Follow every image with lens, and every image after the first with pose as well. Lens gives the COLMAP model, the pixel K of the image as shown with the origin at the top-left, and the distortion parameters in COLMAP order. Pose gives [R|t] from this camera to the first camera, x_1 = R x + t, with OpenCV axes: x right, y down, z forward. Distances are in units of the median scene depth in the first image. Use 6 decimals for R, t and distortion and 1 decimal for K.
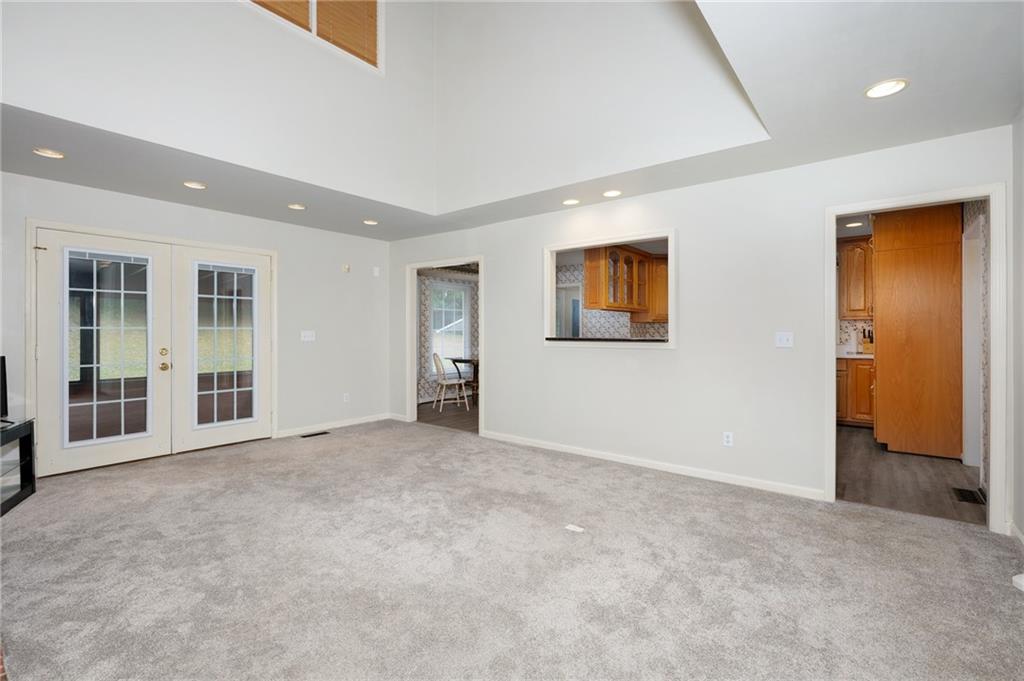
lens RADIAL K [[466.9, 0, 508.0], [0, 466.9, 333.7], [0, 0, 1]] dist [-0.001659, -0.000085]
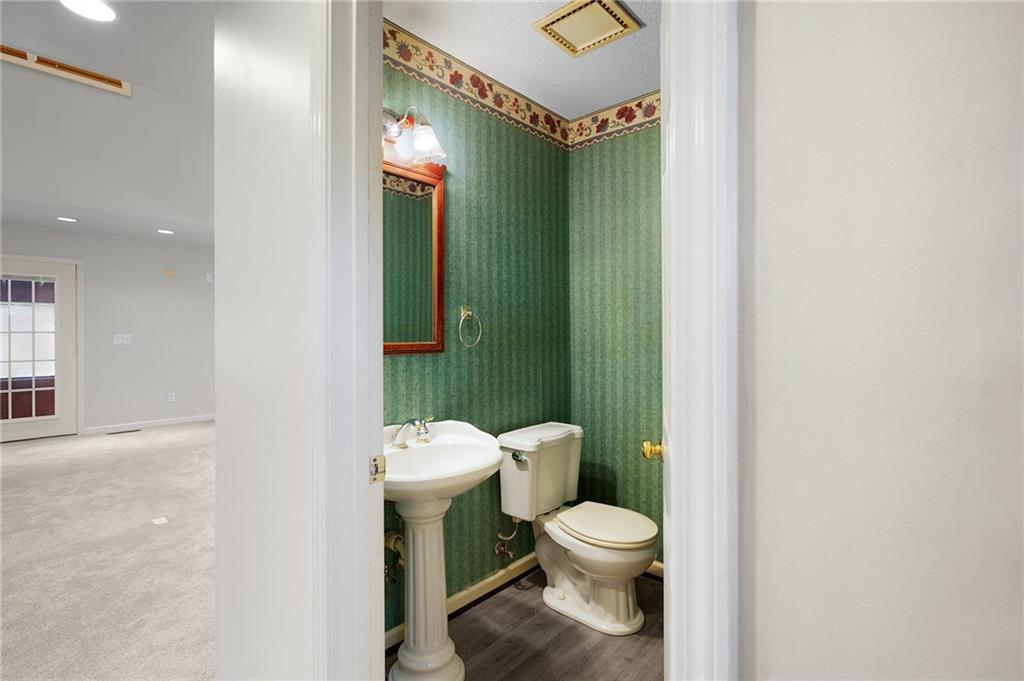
lens RADIAL K [[466.9, 0, 506.2], [0, 466.9, 334.8], [0, 0, 1]] dist [-0.001659, -0.000085]
pose [[0.997394, -0.001796, -0.072129, 0.635860], [0.001573, 0.999994, -0.003145, -0.000979], [0.072134, 0.003023, 0.997390, -0.002094]]
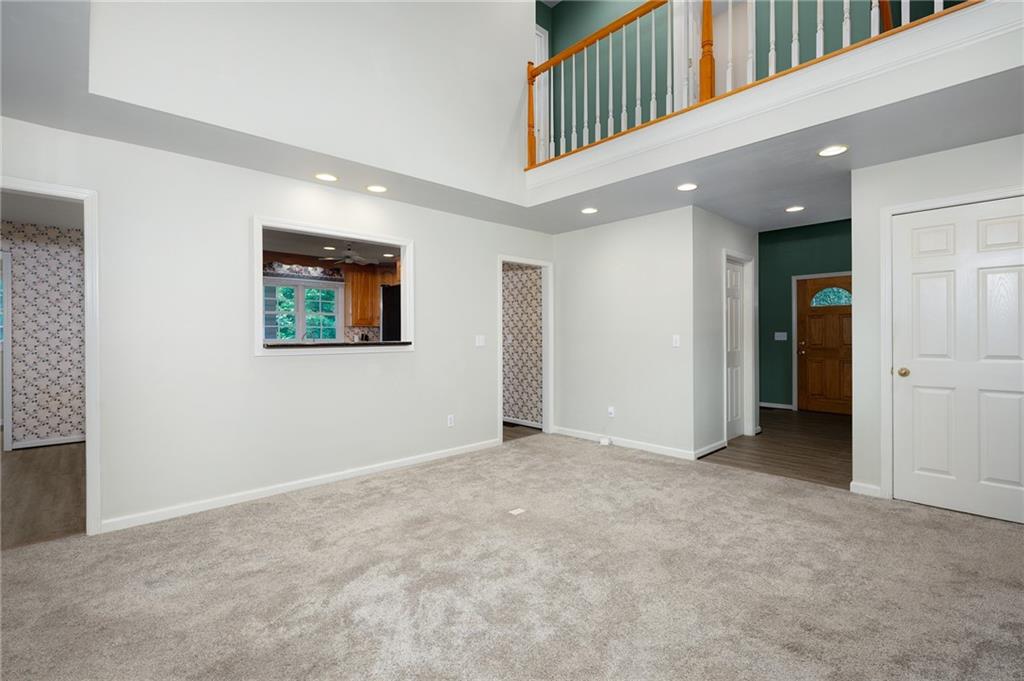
lens RADIAL K [[466.9, 0, 513.1], [0, 466.9, 340.5], [0, 0, 1]] dist [-0.001659, -0.000085]
pose [[0.160342, -0.019463, 0.986870, -0.598433], [0.015266, 0.999735, 0.017236, -0.005776], [-0.986943, 0.012302, 0.160597, 0.520835]]
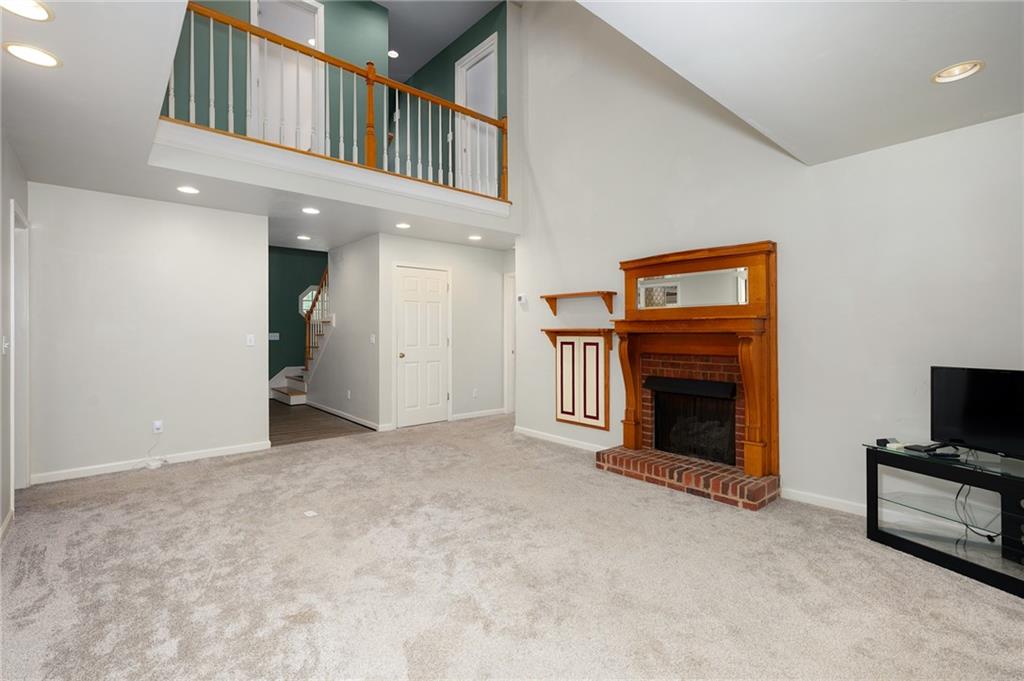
lens RADIAL K [[466.9, 0, 515.2], [0, 466.9, 332.4], [0, 0, 1]] dist [-0.001659, -0.000085]
pose [[-0.985321, -0.002008, 0.170697, -0.321144], [-0.000863, 0.999977, 0.006780, -0.006956], [-0.170707, 0.006533, -0.985300, 1.253687]]
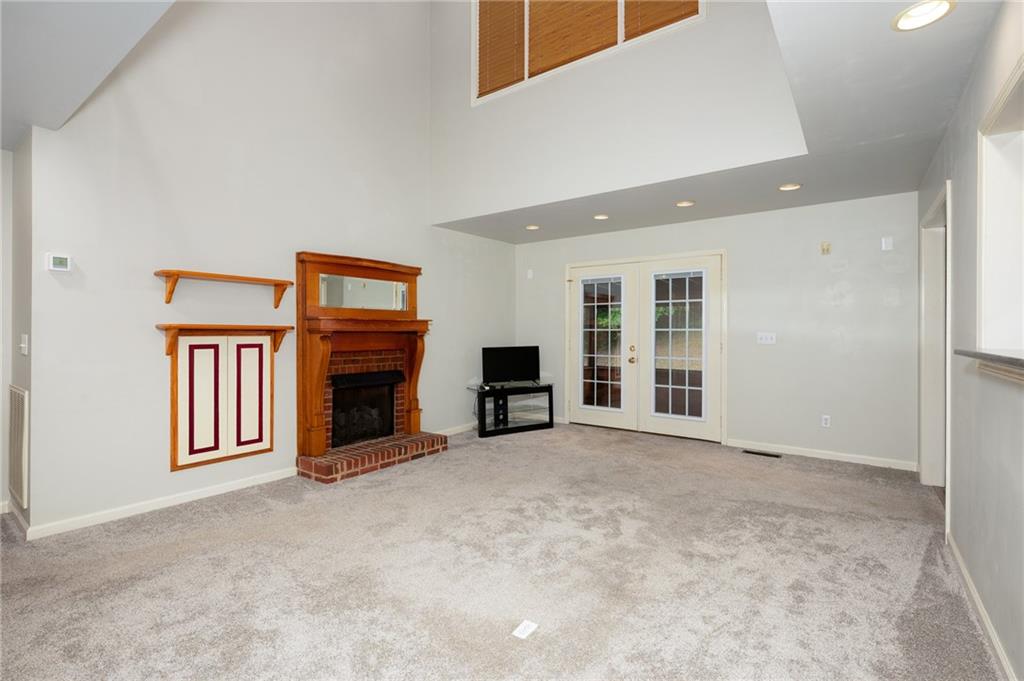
lens RADIAL K [[466.9, 0, 507.4], [0, 466.9, 331.2], [0, 0, 1]] dist [-0.001659, -0.000085]
pose [[0.027357, -0.003881, -0.999618, 0.504769], [-0.008575, 0.999955, -0.004117, 0.000439], [0.999589, 0.008685, 0.027323, 0.607647]]
